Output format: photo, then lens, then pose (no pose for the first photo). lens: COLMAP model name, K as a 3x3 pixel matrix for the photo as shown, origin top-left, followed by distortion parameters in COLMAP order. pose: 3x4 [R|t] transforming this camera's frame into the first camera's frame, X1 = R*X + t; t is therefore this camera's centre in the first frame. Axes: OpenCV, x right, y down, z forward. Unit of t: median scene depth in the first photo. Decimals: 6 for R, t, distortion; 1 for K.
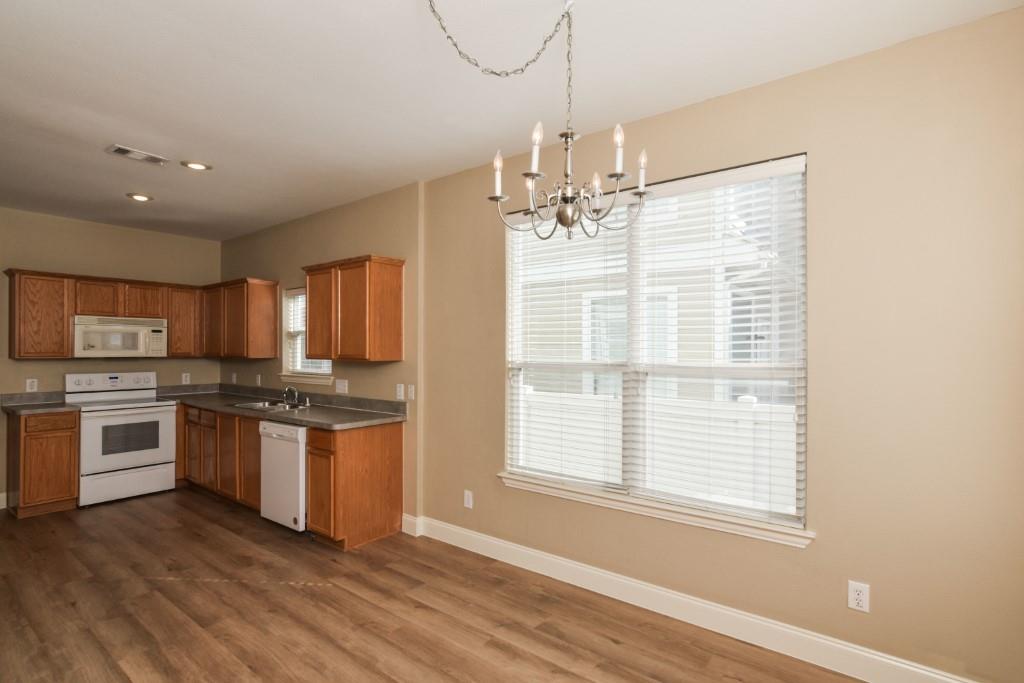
lens RADIAL K [[505.6, 0, 510.9], [0, 505.6, 348.2], [0, 0, 1]] dist [-0.020334, 0.013182]
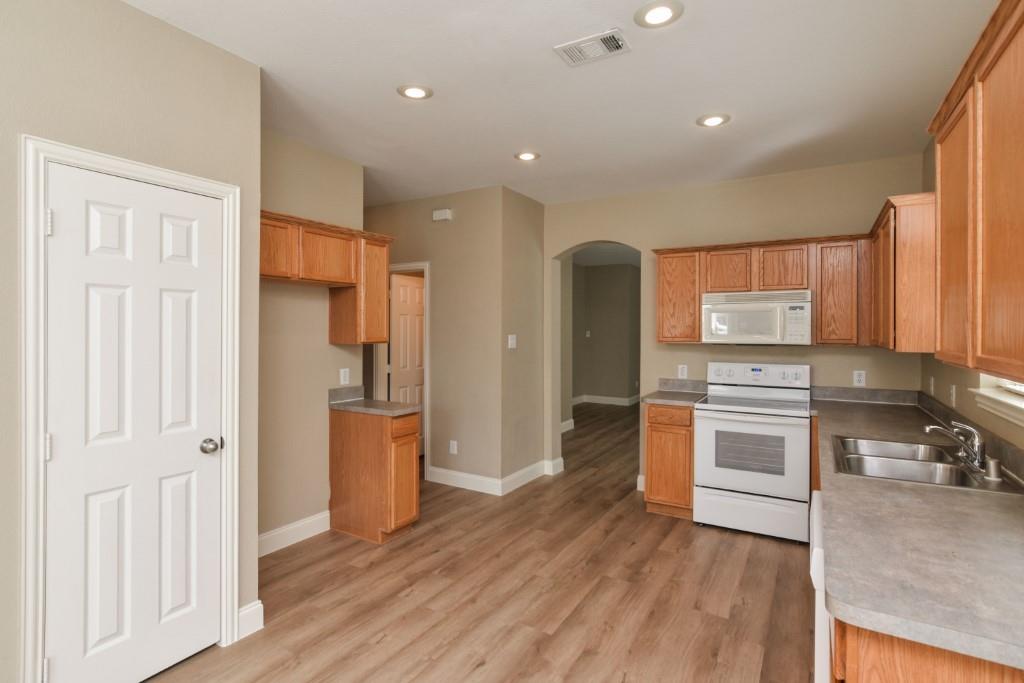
lens RADIAL K [[502.7, 0, 511.1], [0, 502.7, 335.7], [0, 0, 1]] dist [-0.018404, 0.012383]
pose [[0.112463, 0.009486, -0.993611, -0.061152], [0.003988, 0.999942, 0.009998, -0.004146], [0.993648, -0.005087, 0.112418, 0.580598]]
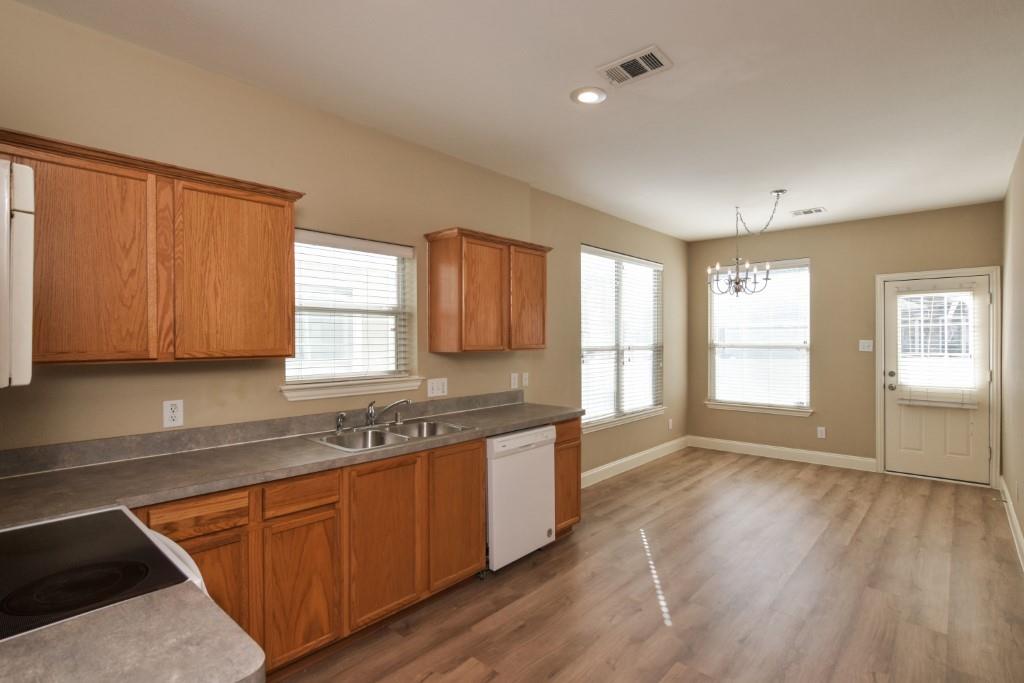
lens RADIAL K [[502.7, 0, 511.1], [0, 502.7, 335.7], [0, 0, 1]] dist [-0.018404, 0.012383]
pose [[0.069846, 0.002601, 0.997554, -1.049454], [-0.002297, 0.999994, -0.002447, -0.001347], [-0.997555, -0.002121, 0.069852, 0.802548]]
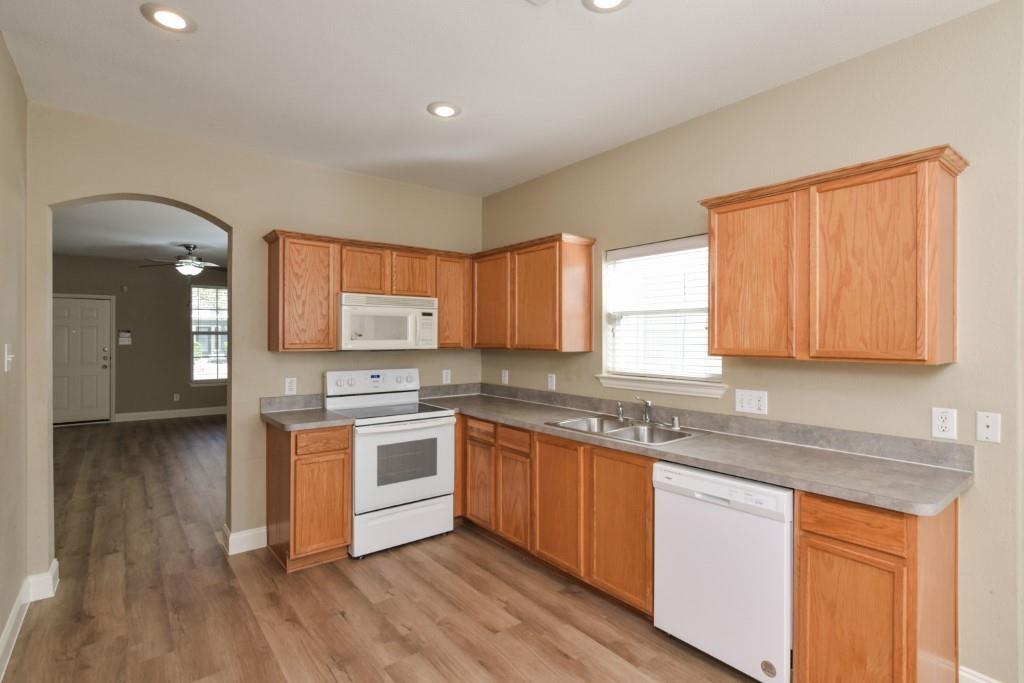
lens RADIAL K [[502.7, 0, 511.1], [0, 502.7, 335.7], [0, 0, 1]] dist [-0.018404, 0.012383]
pose [[0.970343, -0.000302, -0.241734, -0.448676], [0.000097, 1.000000, -0.000863, -0.001820], [0.241734, 0.000814, 0.970342, 0.343945]]
